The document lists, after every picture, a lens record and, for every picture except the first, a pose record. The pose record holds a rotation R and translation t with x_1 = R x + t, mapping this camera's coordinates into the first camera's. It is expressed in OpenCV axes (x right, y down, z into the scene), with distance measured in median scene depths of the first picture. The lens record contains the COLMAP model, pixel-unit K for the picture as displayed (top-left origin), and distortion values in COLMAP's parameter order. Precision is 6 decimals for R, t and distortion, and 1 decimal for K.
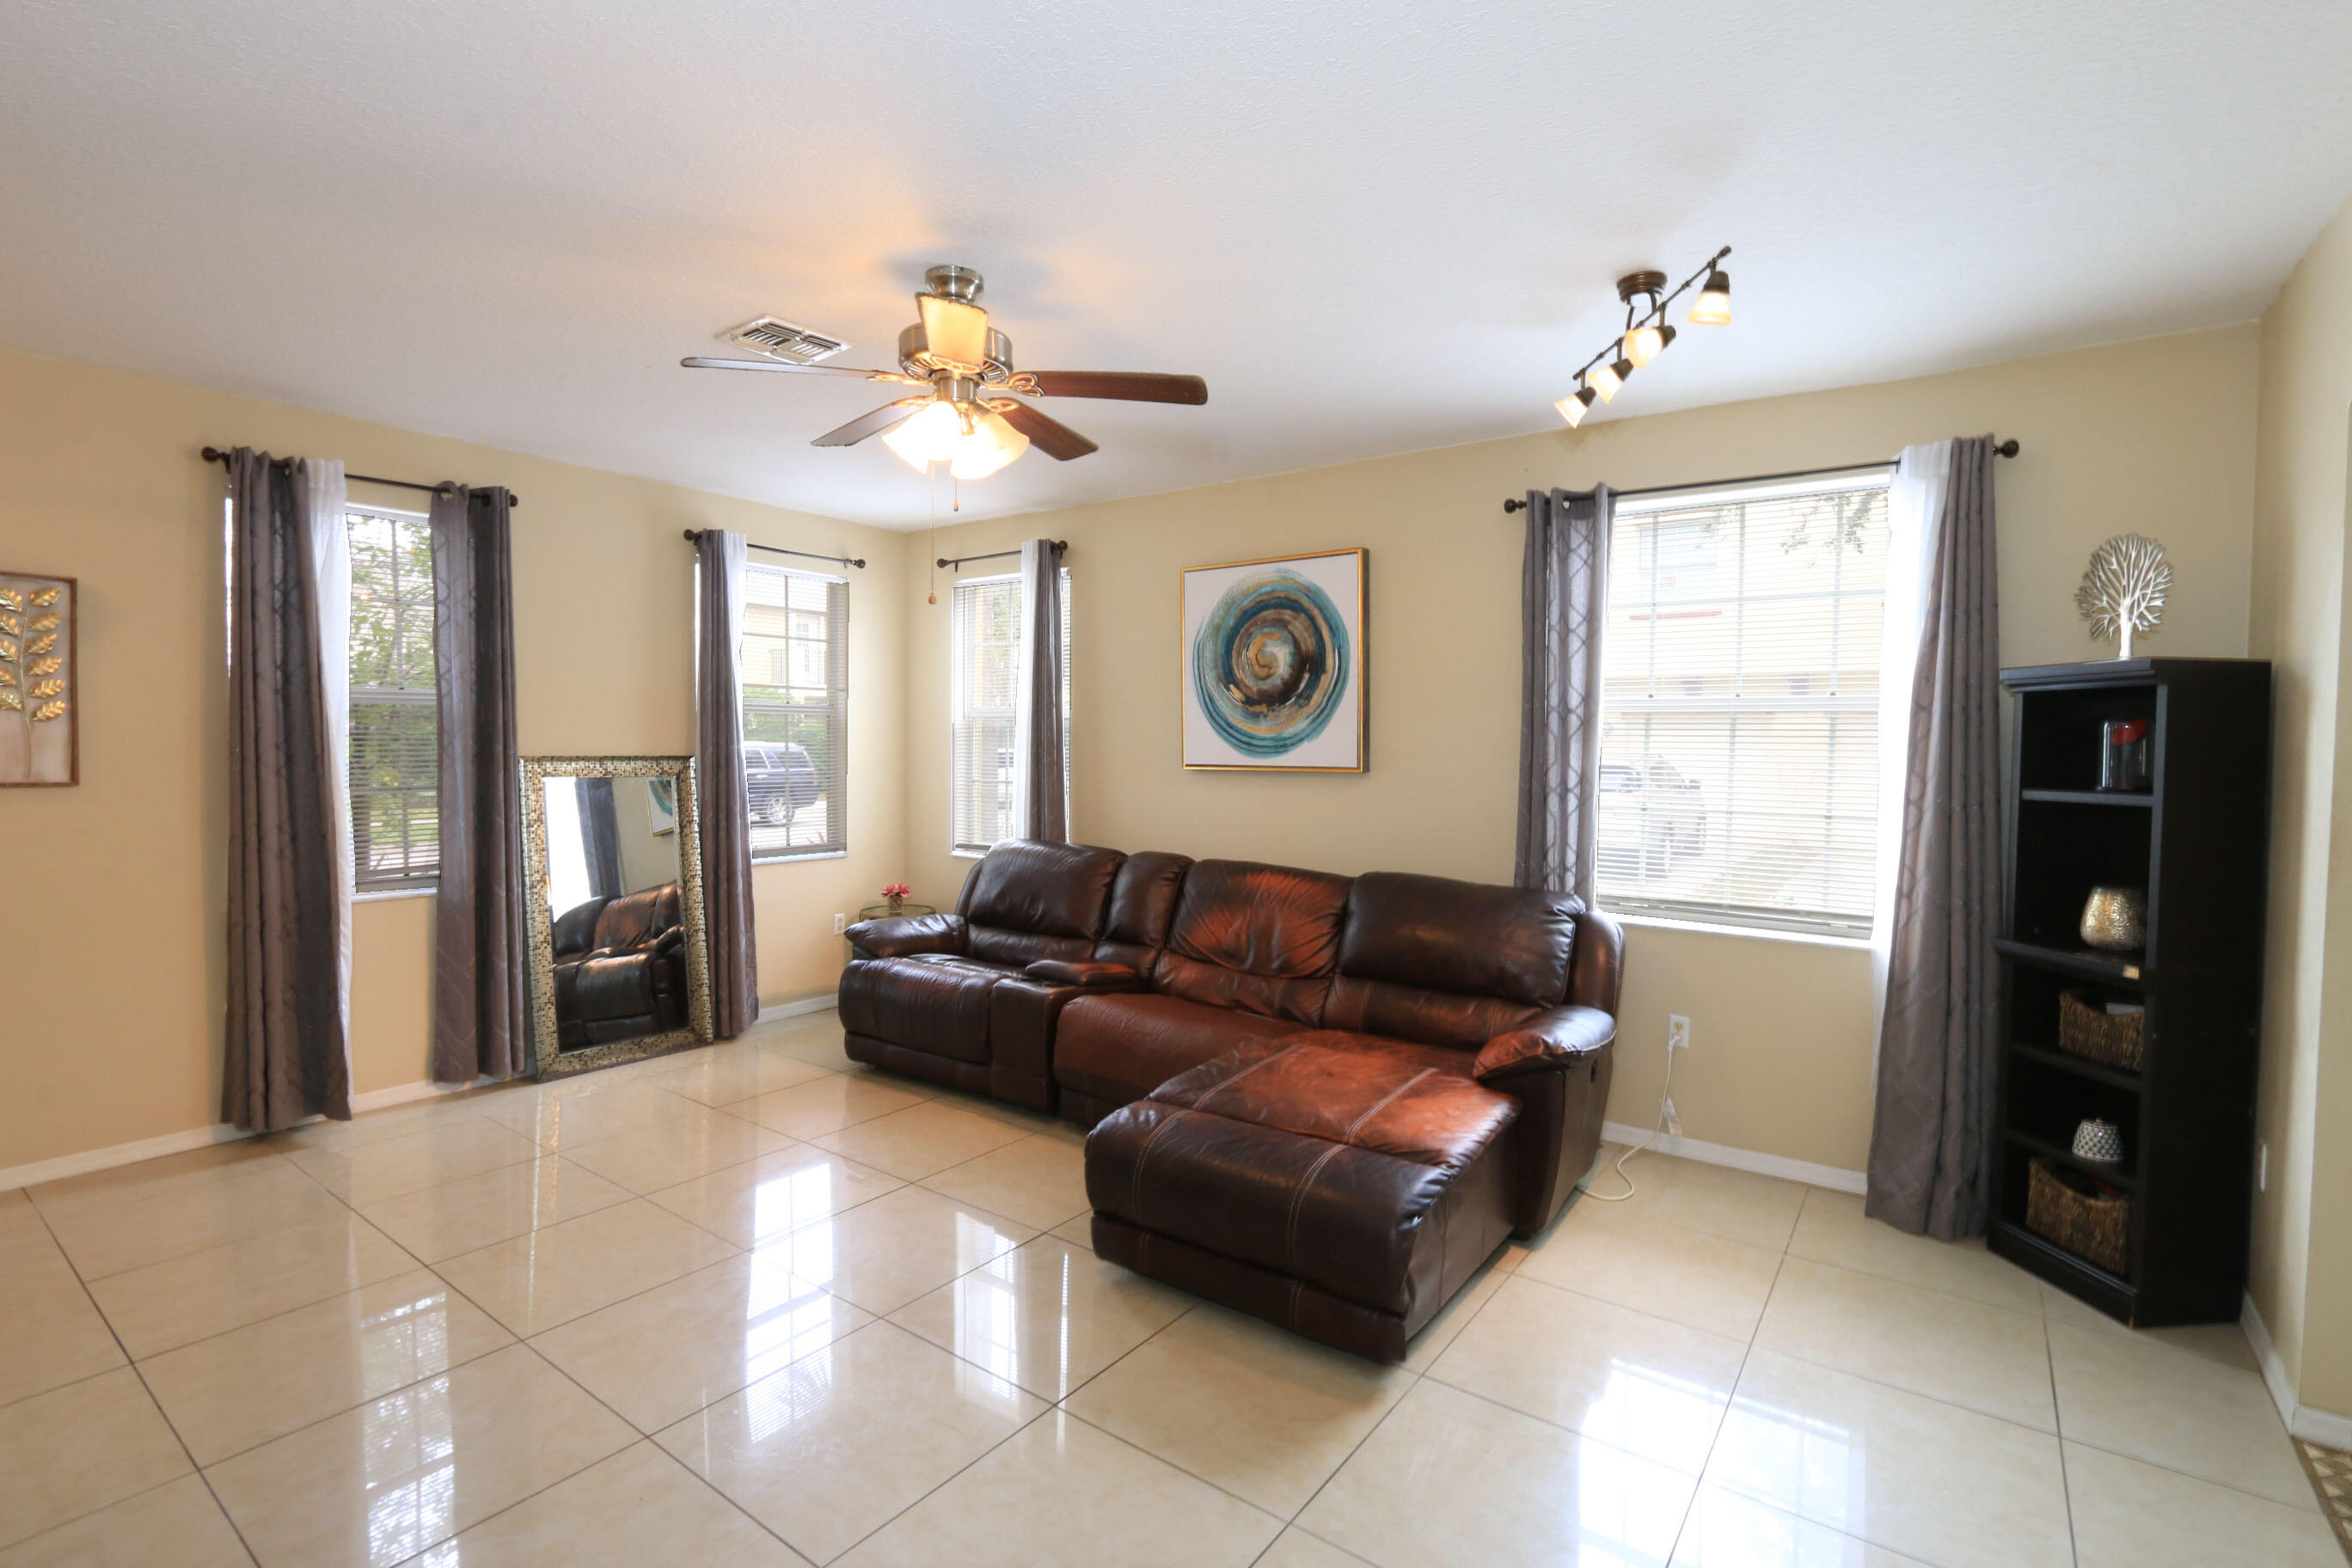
lens RADIAL K [[1079.4, 0, 1183.6], [0, 1079.4, 784.5], [0, 0, 1]] dist [-0.025866, 0.007111]
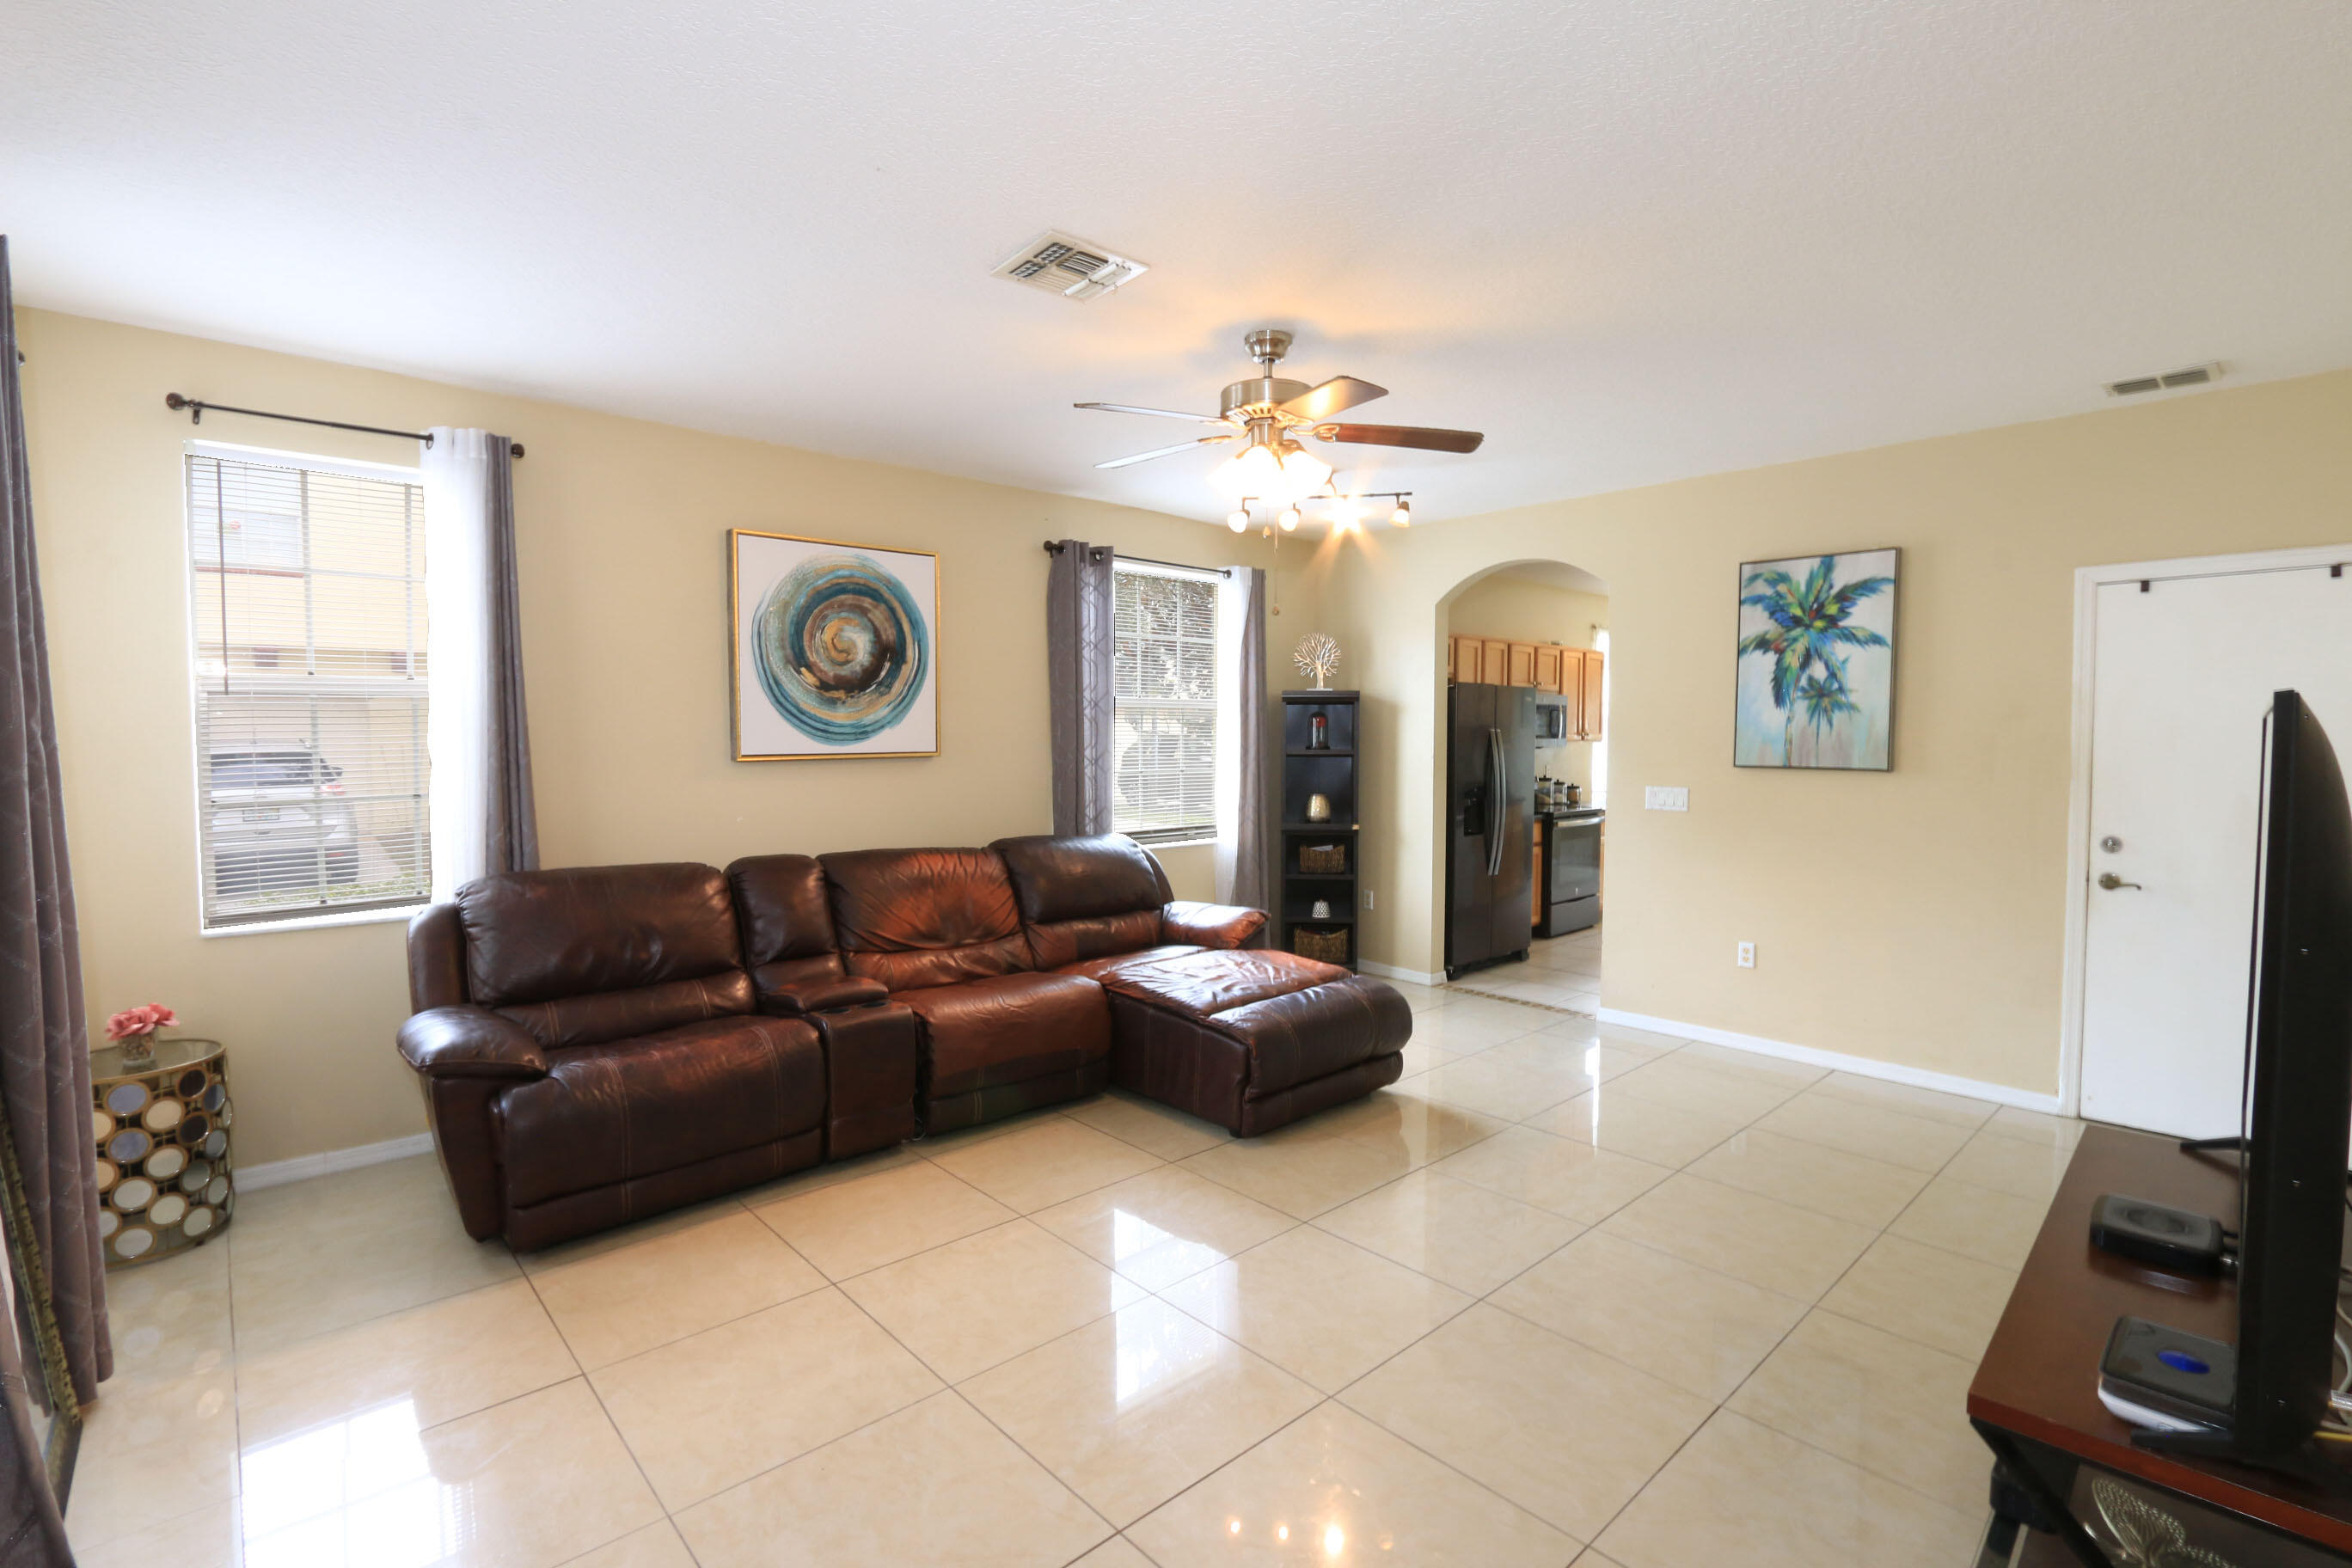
lens RADIAL K [[1079.4, 0, 1183.6], [0, 1079.4, 784.5], [0, 0, 1]] dist [-0.025866, 0.007111]
pose [[0.197566, -0.060012, 0.978451, -0.834789], [0.034942, 0.997921, 0.054151, -0.031537], [-0.979667, 0.023490, 0.199253, 0.510844]]
